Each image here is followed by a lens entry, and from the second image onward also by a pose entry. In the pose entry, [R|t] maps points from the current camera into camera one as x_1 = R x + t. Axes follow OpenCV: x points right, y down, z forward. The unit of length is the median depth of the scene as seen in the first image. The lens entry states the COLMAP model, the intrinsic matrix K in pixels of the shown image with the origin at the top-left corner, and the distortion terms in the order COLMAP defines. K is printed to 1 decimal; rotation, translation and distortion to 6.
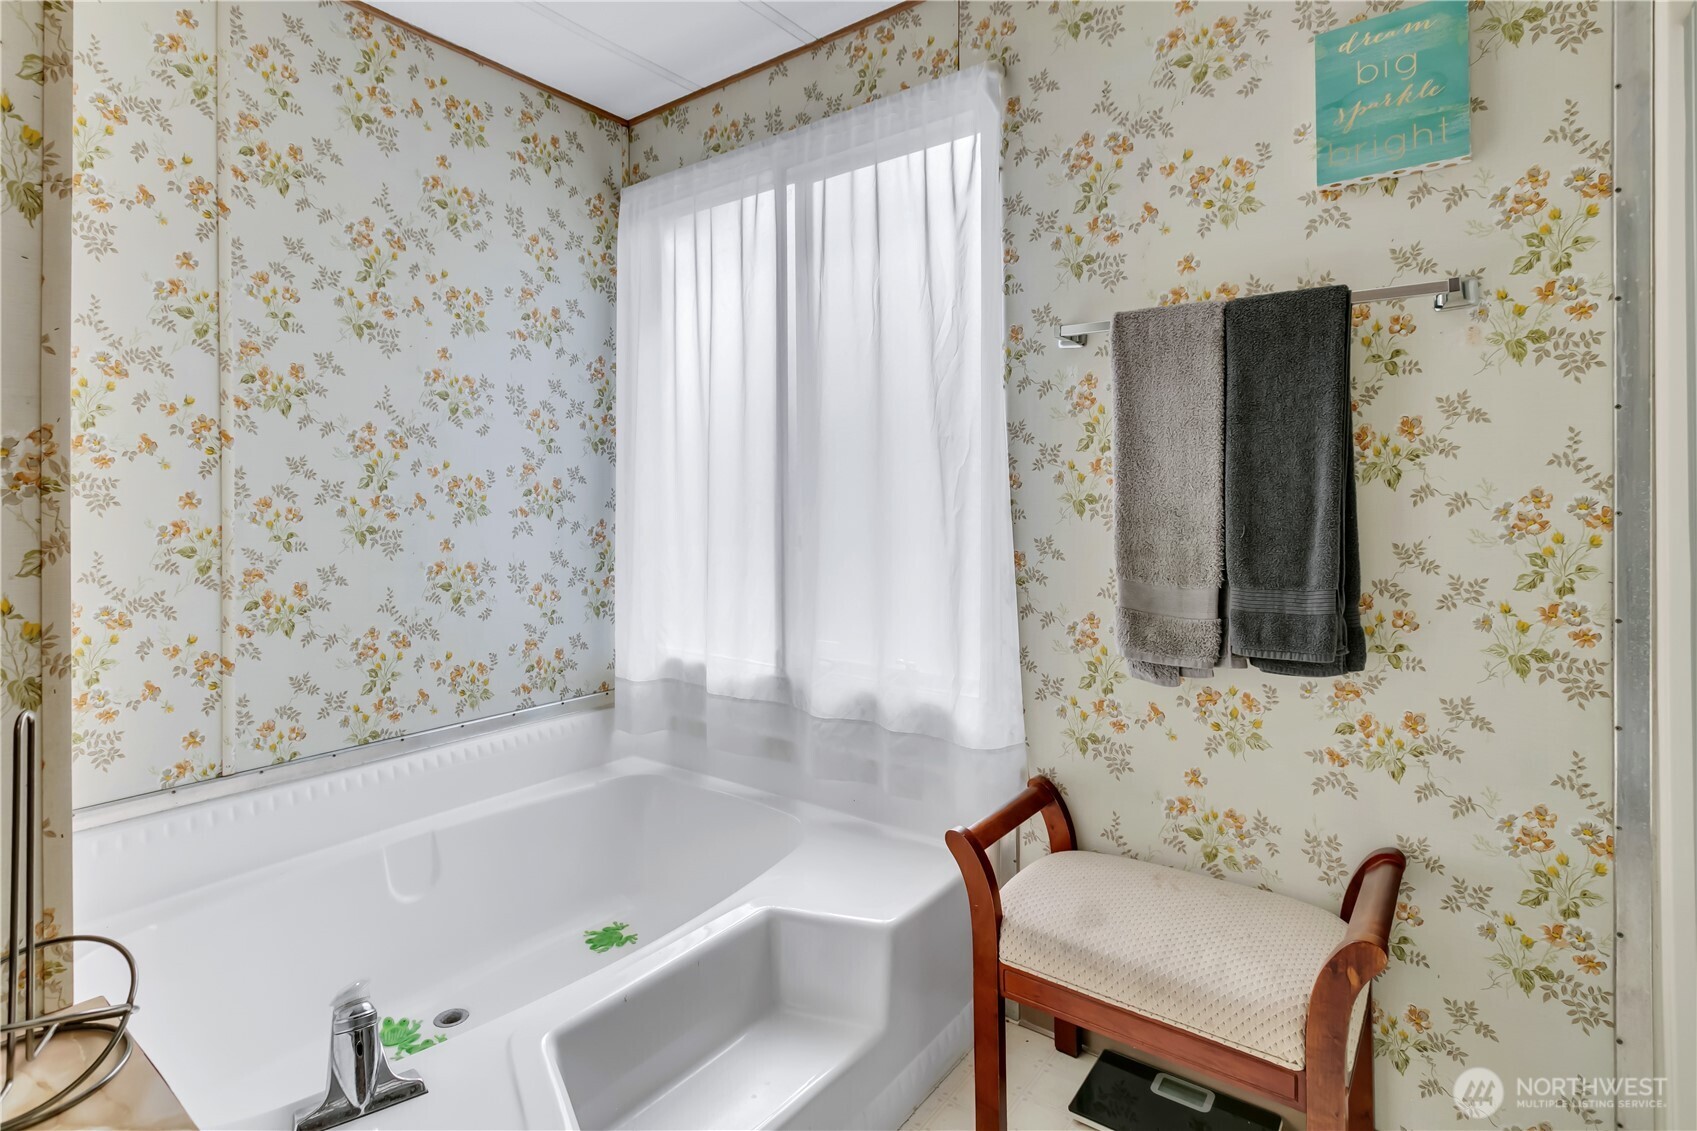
lens RADIAL K [[798.7, 0, 846.6], [0, 798.7, 481.0], [0, 0, 1]] dist [0.005385, -0.000741]
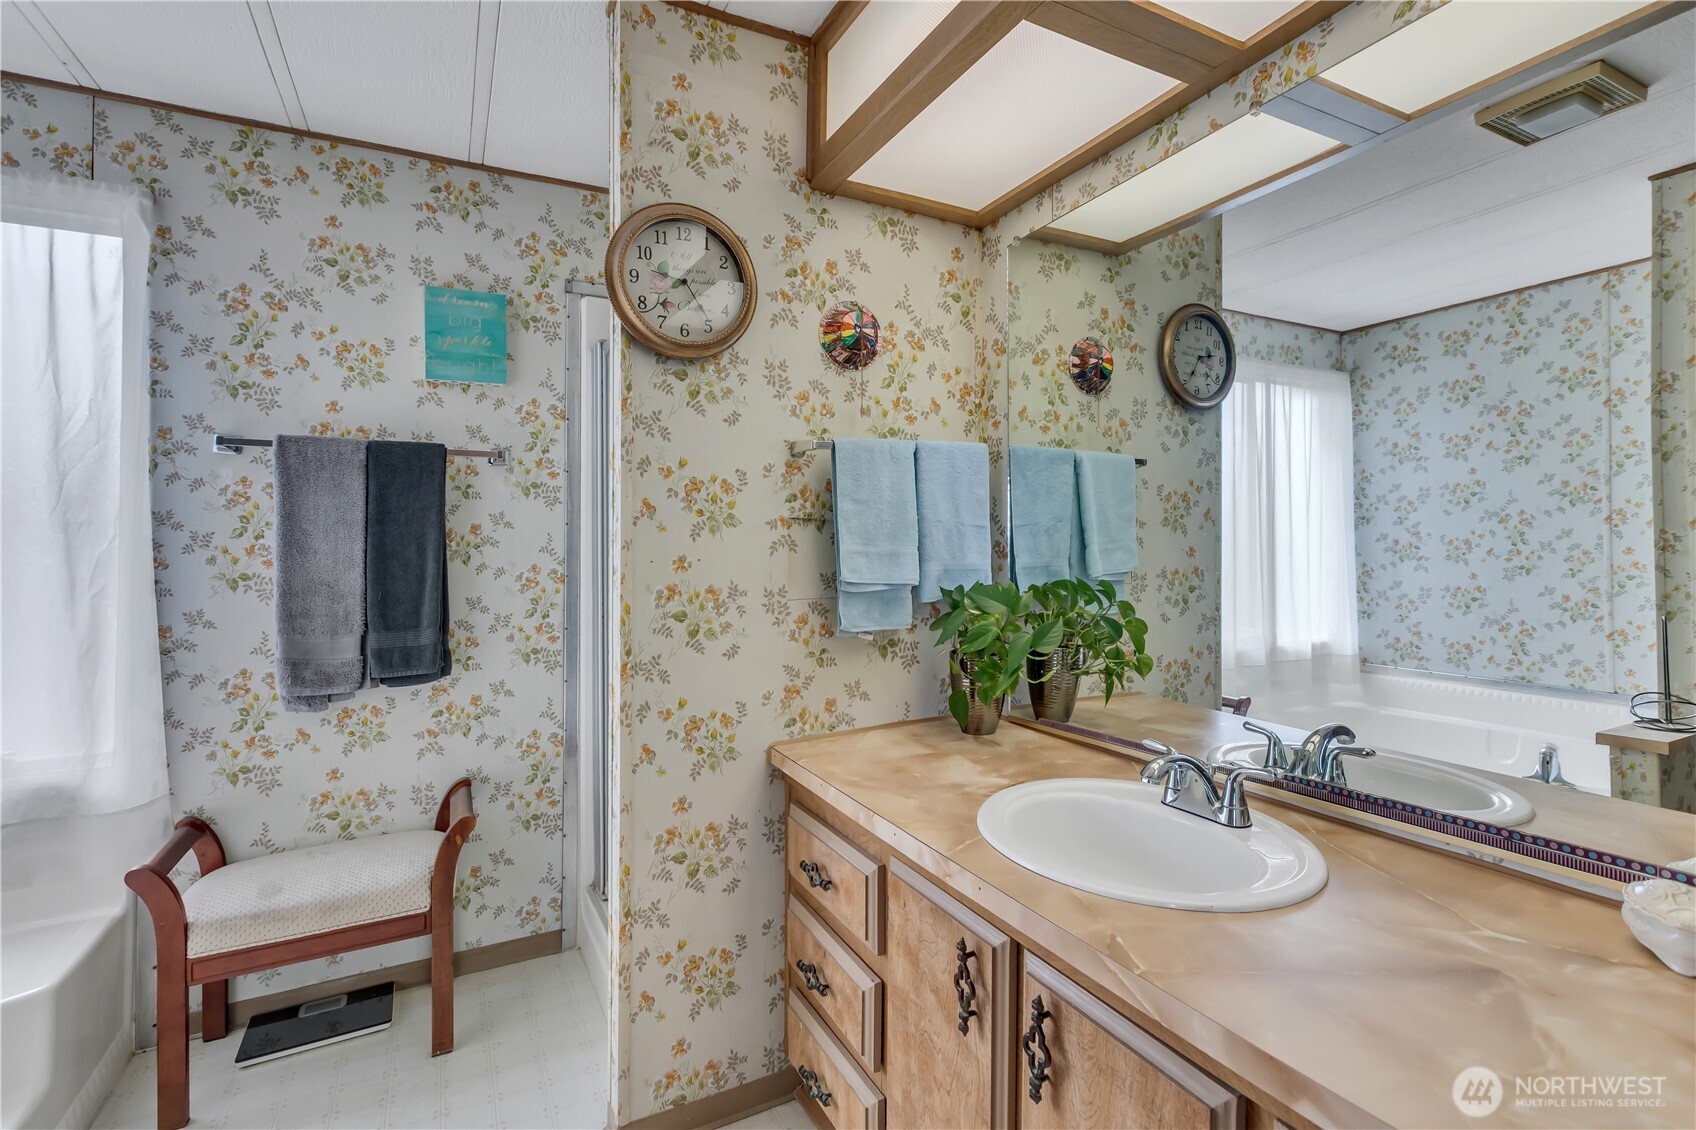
lens RADIAL K [[782.3, 0, 864.2], [0, 782.3, 551.6], [0, 0, 1]] dist [-0.000347, -0.000471]
pose [[0.389467, -0.005952, 0.921021, -0.495895], [-0.005659, 0.999945, 0.008855, -0.037656], [-0.921023, -0.008661, 0.389411, -0.408043]]
